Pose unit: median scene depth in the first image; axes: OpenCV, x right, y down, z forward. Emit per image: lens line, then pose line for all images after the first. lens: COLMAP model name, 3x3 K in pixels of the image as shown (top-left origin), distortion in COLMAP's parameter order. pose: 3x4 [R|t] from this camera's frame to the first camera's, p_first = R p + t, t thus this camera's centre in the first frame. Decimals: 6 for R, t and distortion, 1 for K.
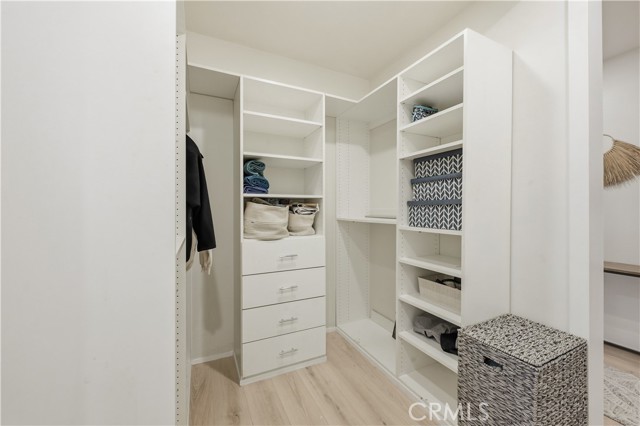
lens RADIAL K [[253.5, 0, 321.4], [0, 253.5, 210.8], [0, 0, 1]] dist [0.002245, 0.000155]
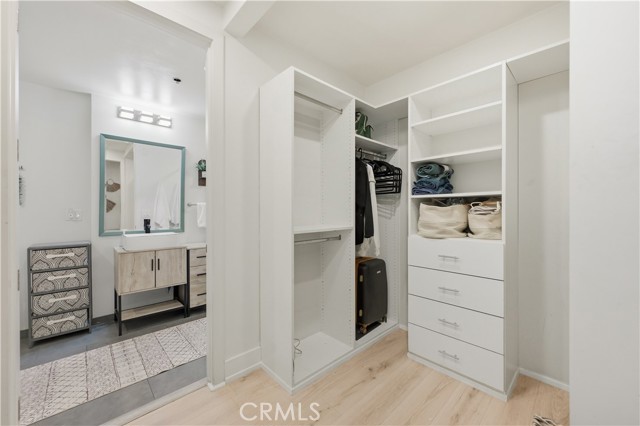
lens RADIAL K [[253.5, 0, 321.4], [0, 253.5, 210.8], [0, 0, 1]] dist [0.002245, 0.000155]
pose [[0.292008, 0.005571, -0.956400, 0.675153], [0.000711, 0.999981, 0.006042, -0.004761], [0.956416, -0.002444, 0.291999, 0.254002]]
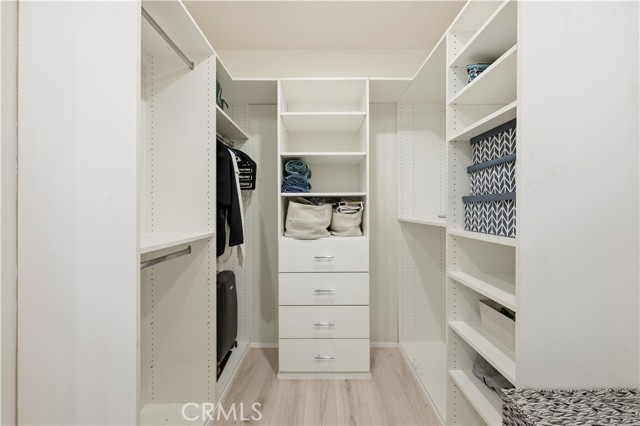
lens RADIAL K [[254.8, 0, 321.1], [0, 254.8, 209.2], [0, 0, 1]] dist [-0.000211, 0.000035]
pose [[0.896191, -0.001990, -0.443663, 0.291898], [0.001313, 0.999997, -0.001834, 0.000403], [0.443666, 0.001062, 0.896192, 0.139880]]
